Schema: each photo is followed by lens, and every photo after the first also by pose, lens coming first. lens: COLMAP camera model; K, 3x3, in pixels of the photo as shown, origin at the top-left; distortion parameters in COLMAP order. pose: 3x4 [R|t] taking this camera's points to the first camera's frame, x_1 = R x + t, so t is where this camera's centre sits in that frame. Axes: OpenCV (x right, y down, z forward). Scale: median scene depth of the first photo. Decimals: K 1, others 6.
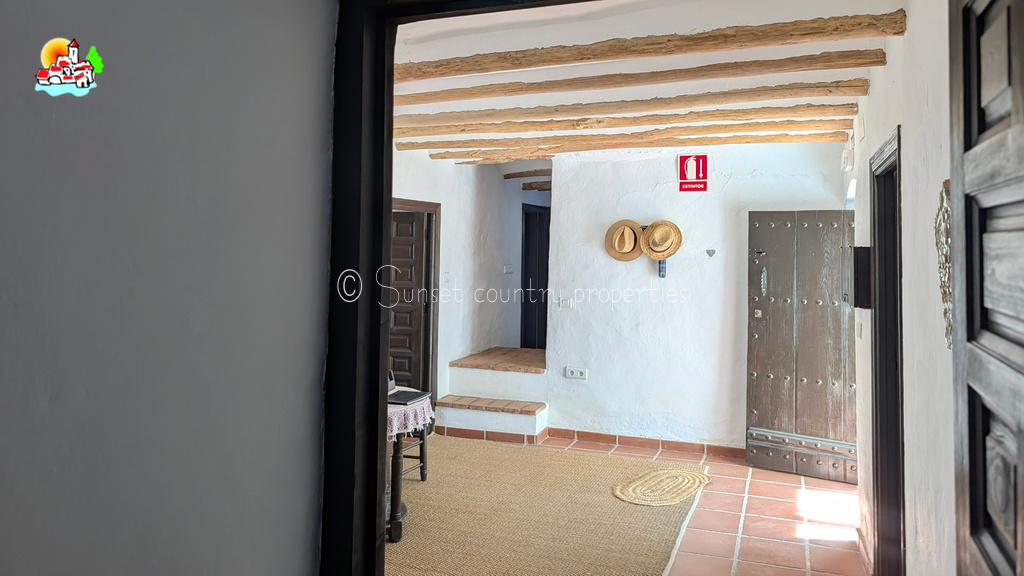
lens RADIAL K [[768.7, 0, 510.3], [0, 768.7, 284.4], [0, 0, 1]] dist [0.036788, -0.021541]
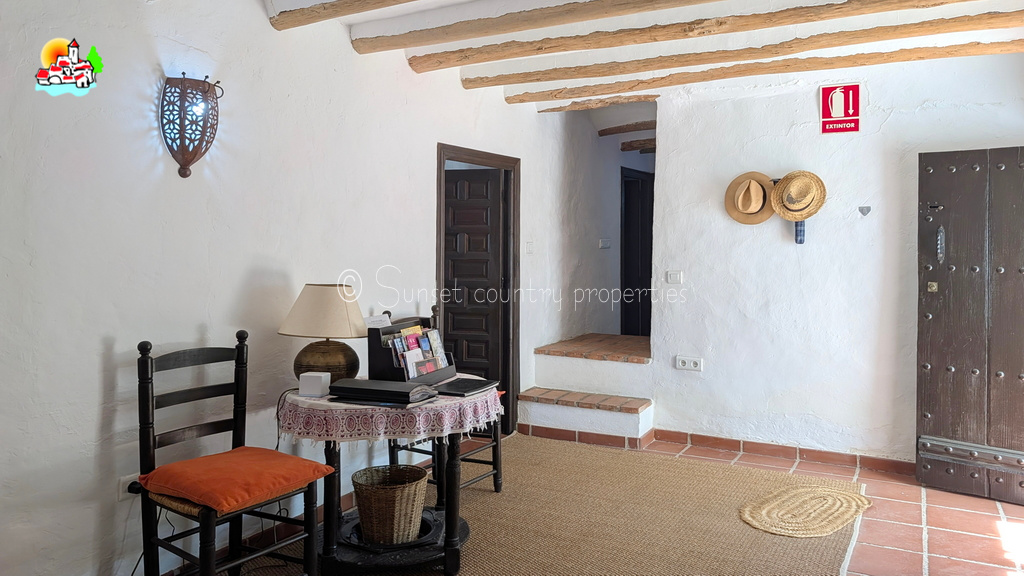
lens RADIAL K [[768.7, 0, 492.4], [0, 768.7, 274.5], [0, 0, 1]] dist [0.036788, -0.021541]
pose [[0.987713, -0.008200, -0.156066, 0.009029], [0.006954, 0.999939, -0.008526, 0.028264], [0.156126, 0.007336, 0.987710, 0.167234]]
